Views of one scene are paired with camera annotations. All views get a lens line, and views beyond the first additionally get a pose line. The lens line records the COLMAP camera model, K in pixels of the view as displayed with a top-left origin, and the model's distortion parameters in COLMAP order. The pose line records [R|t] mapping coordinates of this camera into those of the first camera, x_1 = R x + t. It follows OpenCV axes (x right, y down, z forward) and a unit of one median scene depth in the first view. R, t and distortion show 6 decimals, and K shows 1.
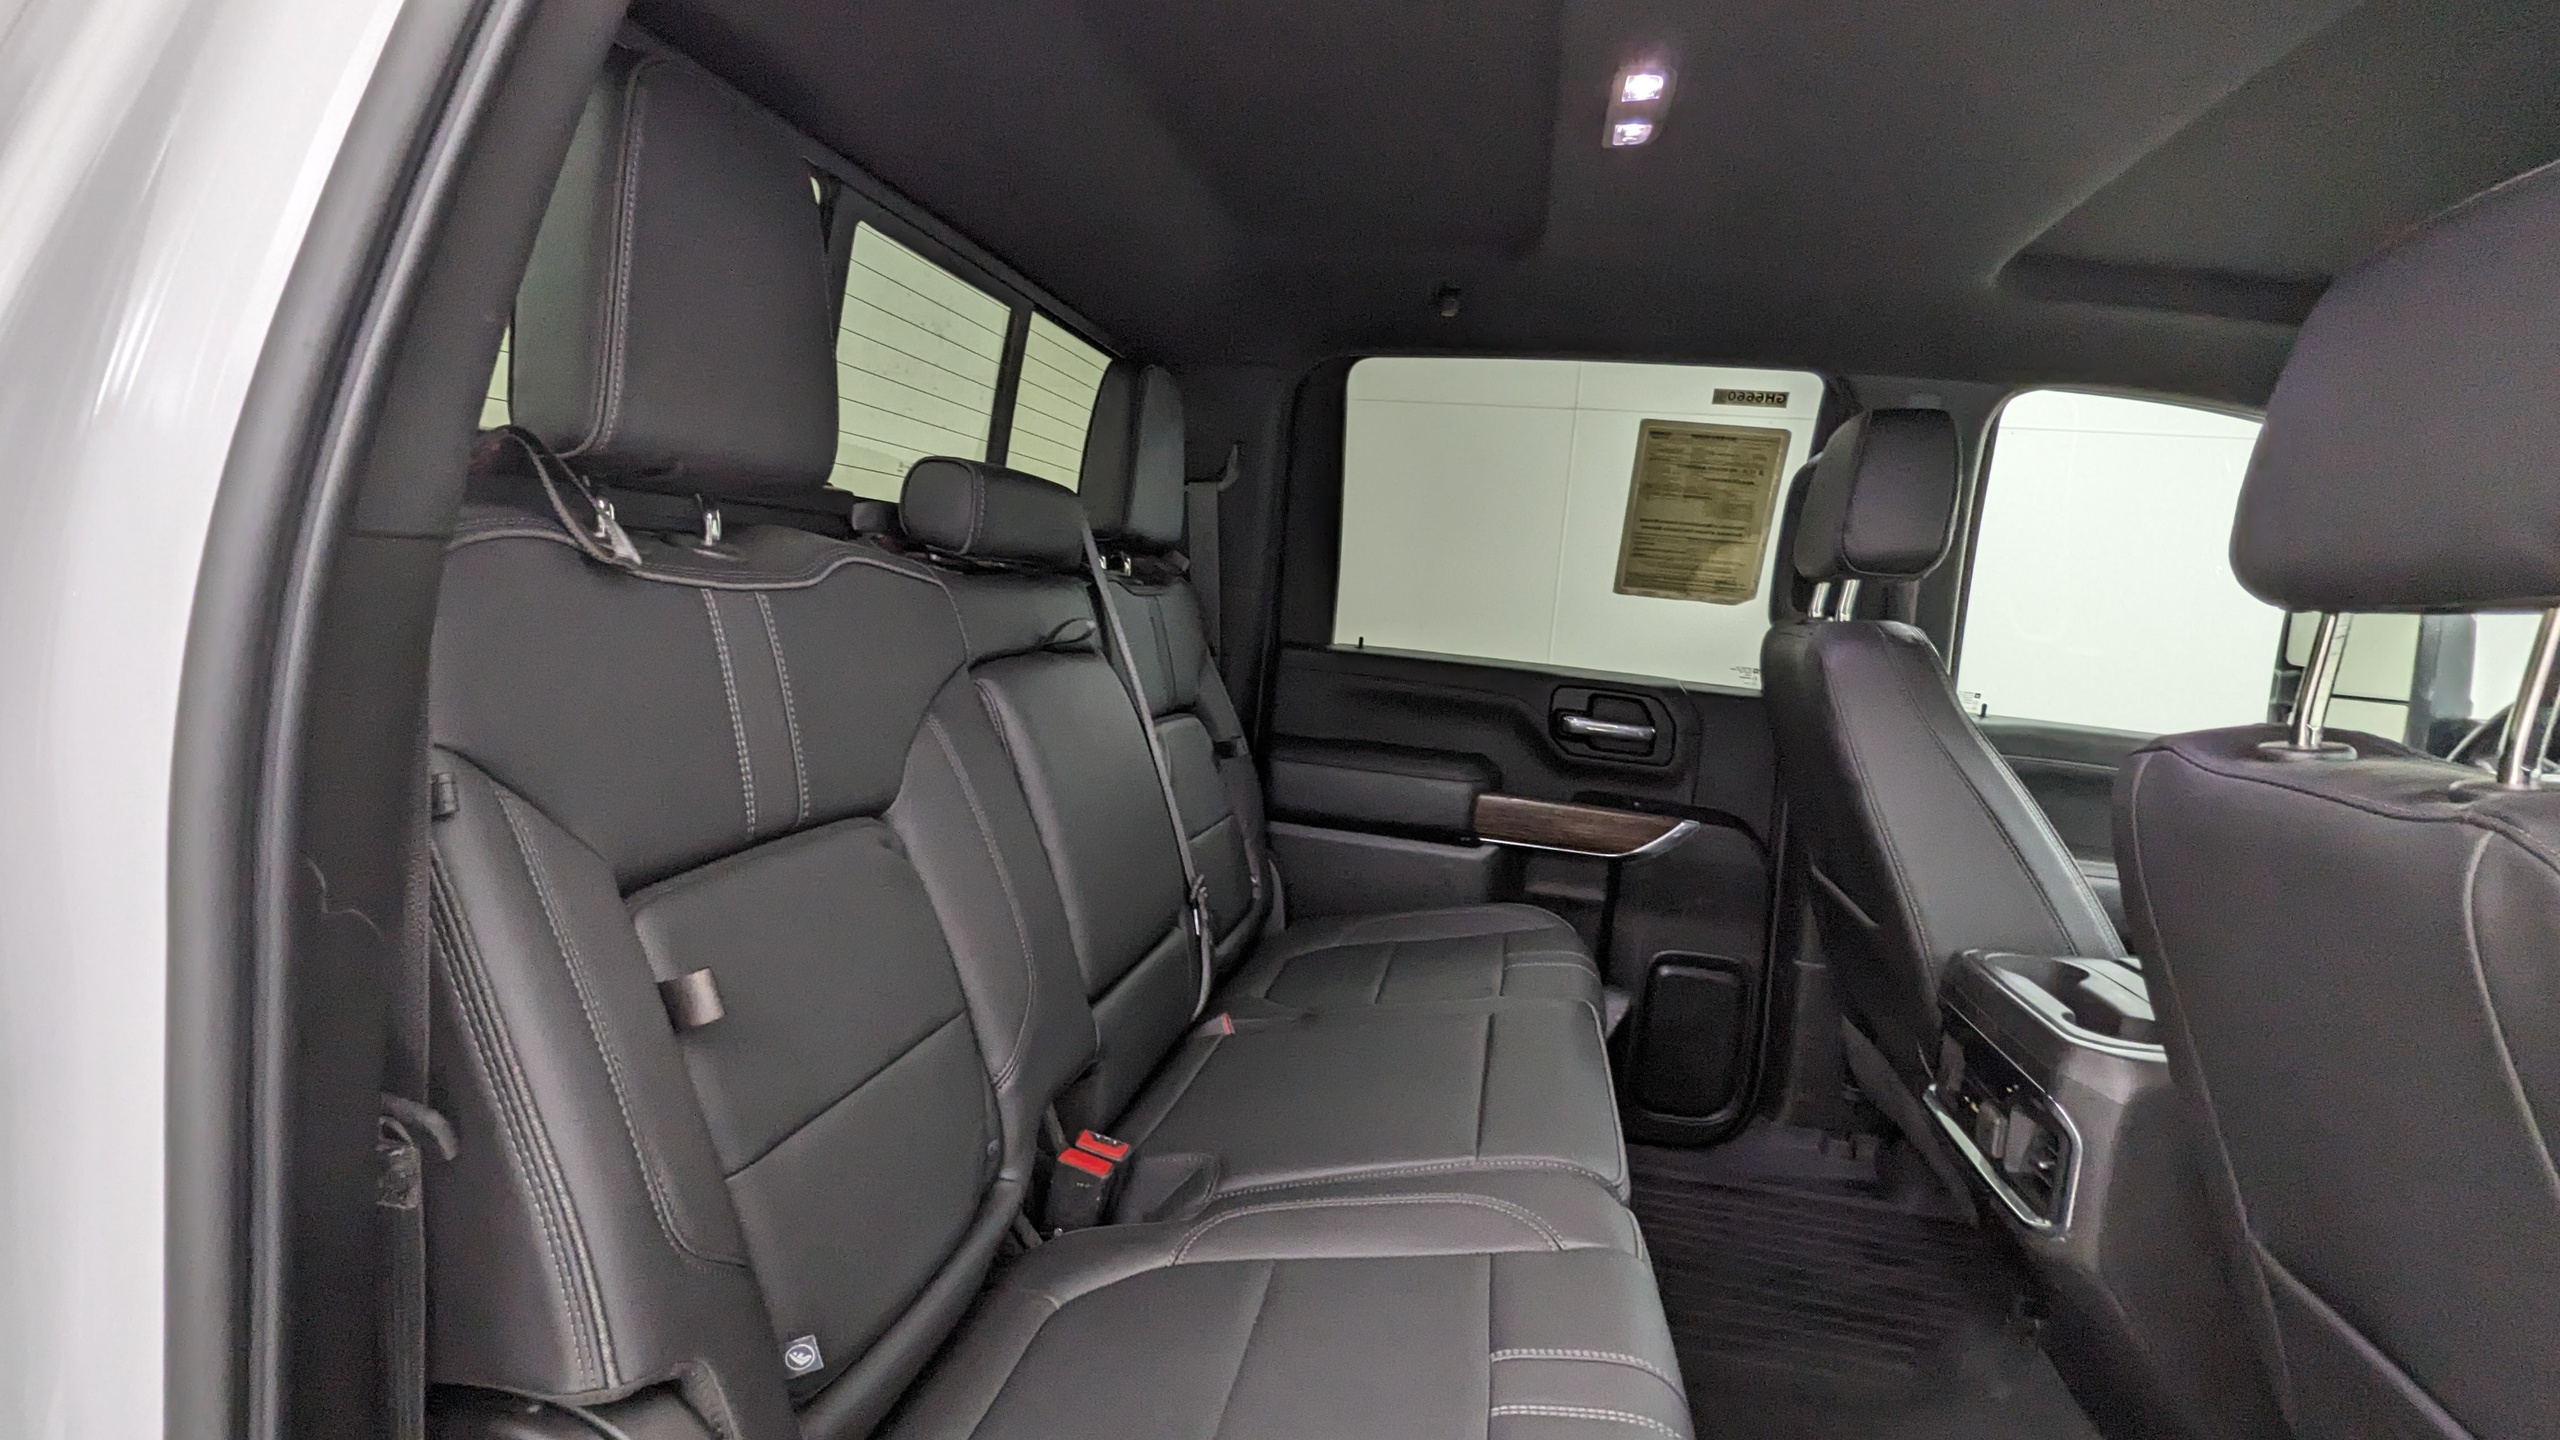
lens RADIAL K [[1217.3, 0, 1288.3], [0, 1217.3, 728.6], [0, 0, 1]] dist [0.000618, -0.005570]
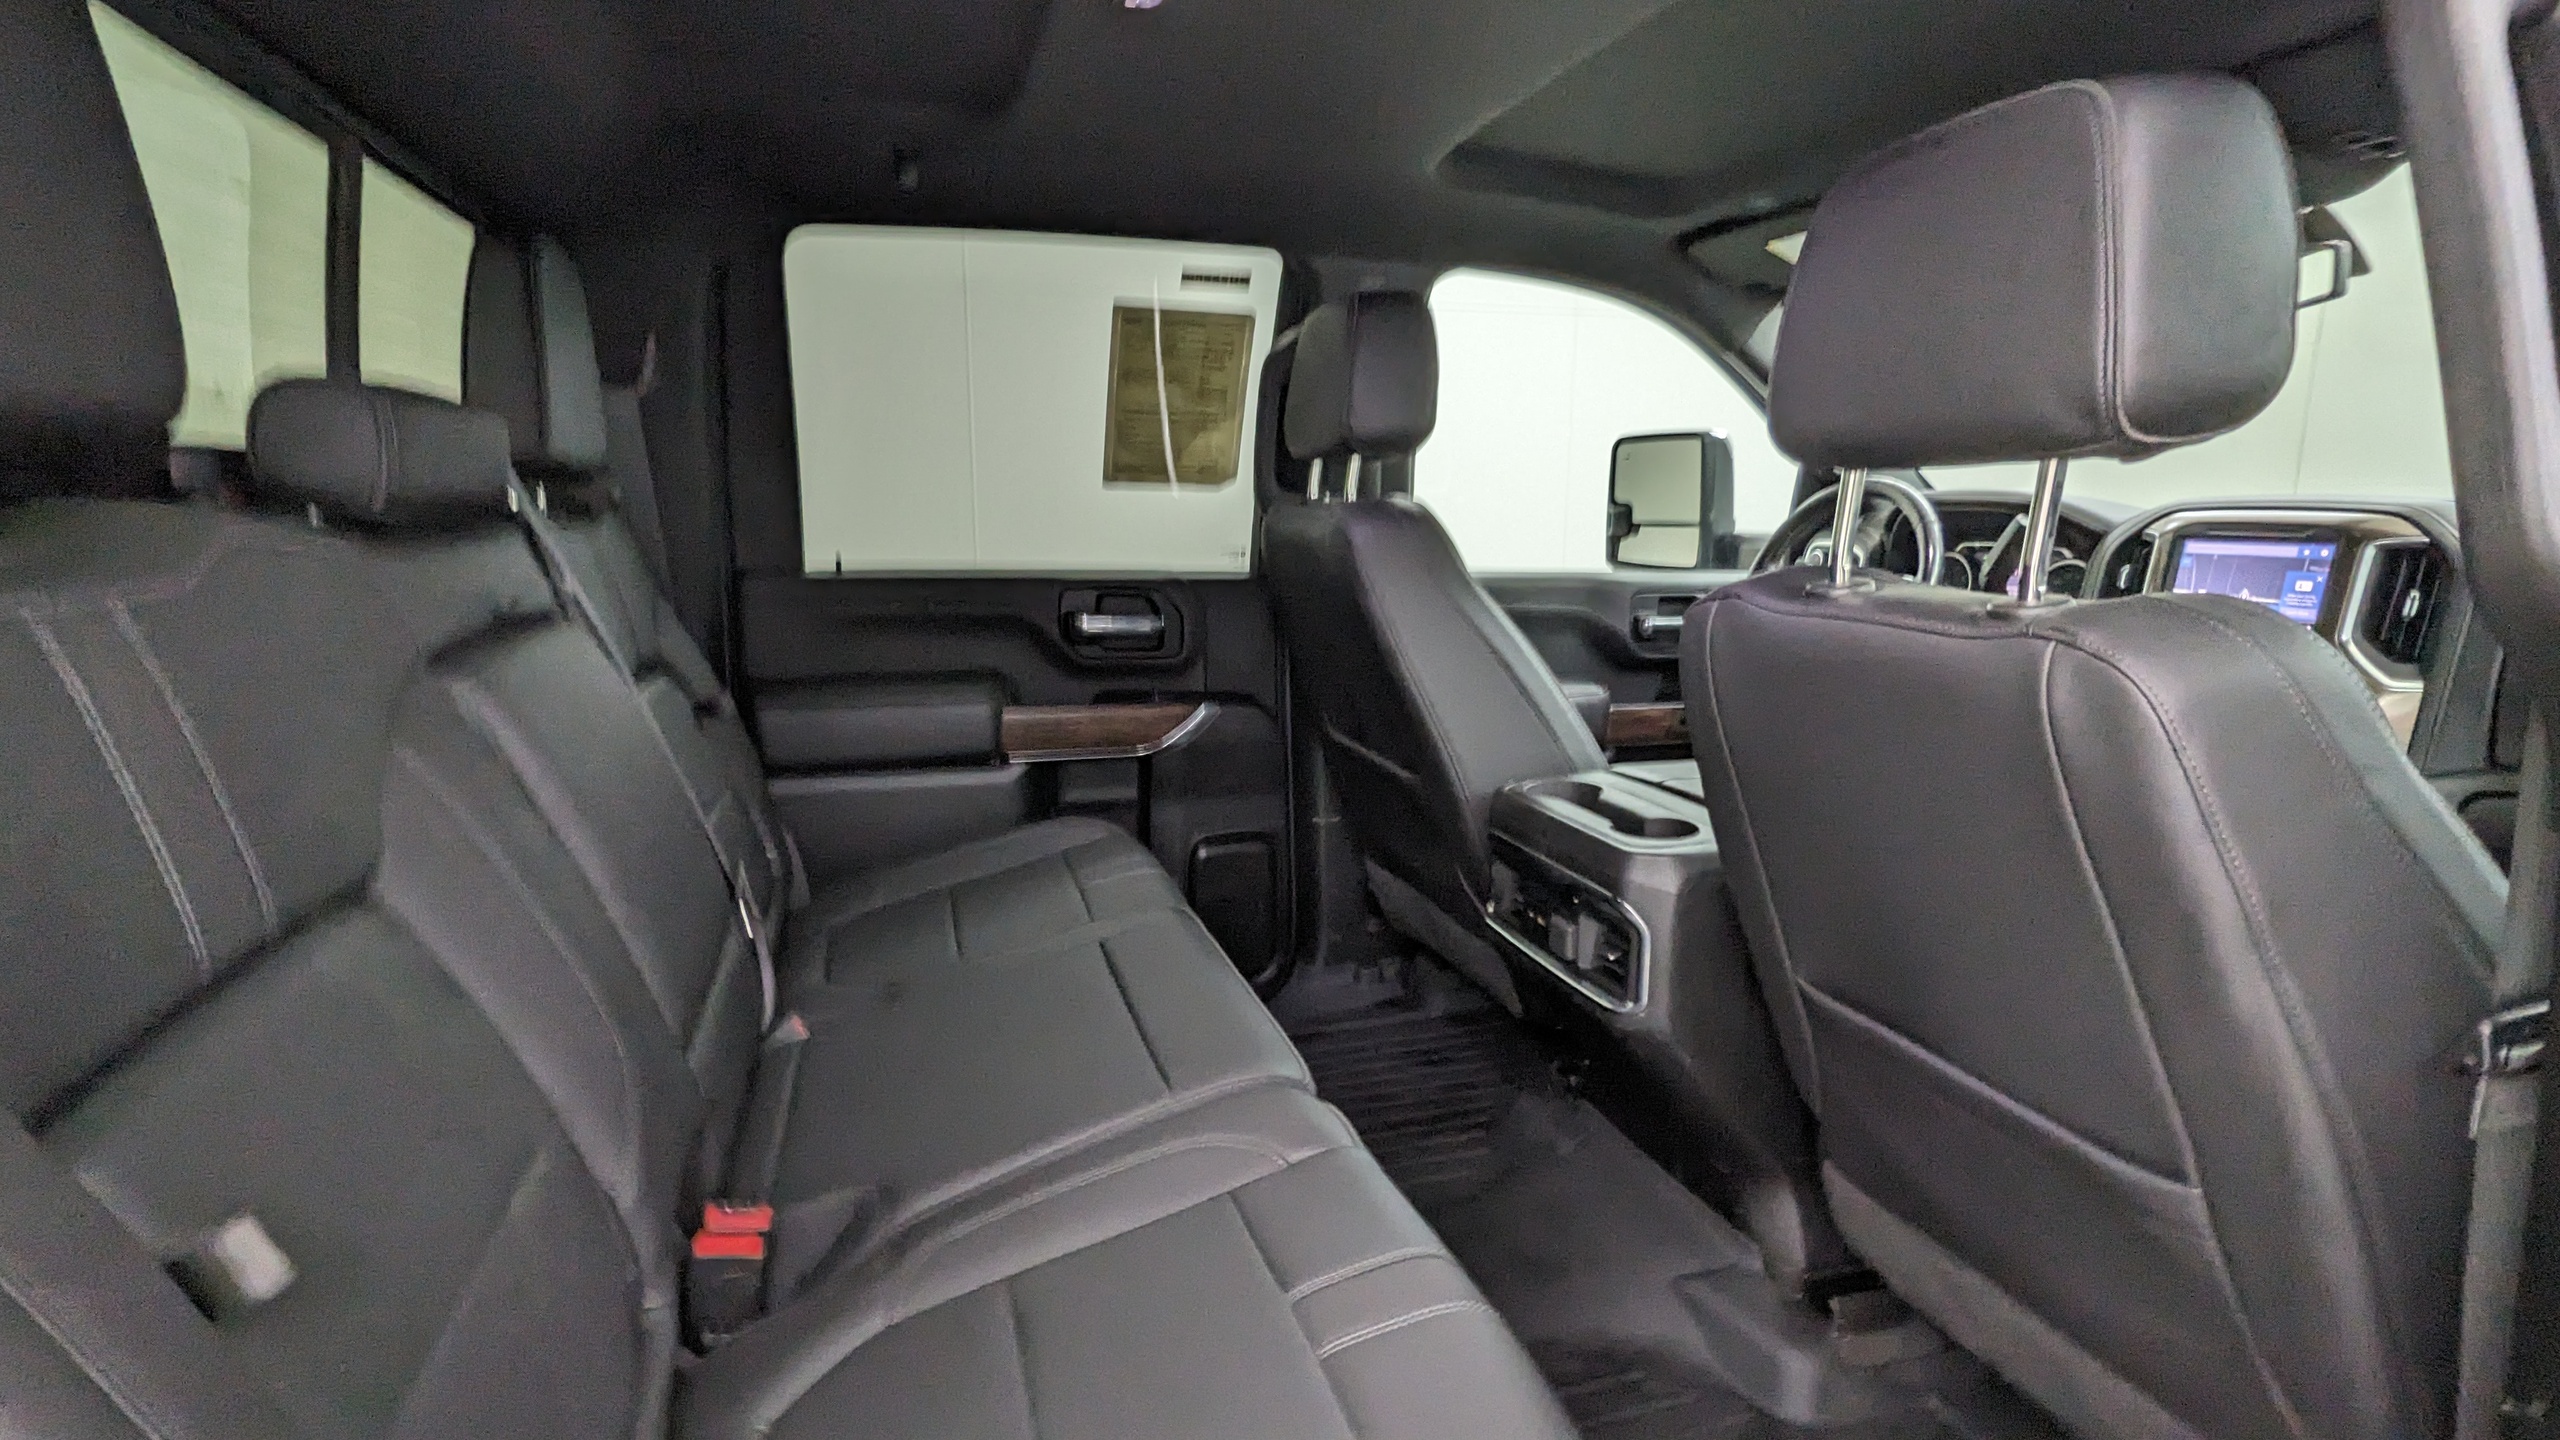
lens RADIAL K [[1217.3, 0, 1276.1], [0, 1217.3, 724.5], [0, 0, 1]] dist [0.000618, -0.005570]
pose [[0.874931, -0.164463, 0.455464, -0.118623], [0.122934, 0.985183, 0.119586, -0.031074], [-0.468383, -0.048638, 0.882186, 0.093212]]
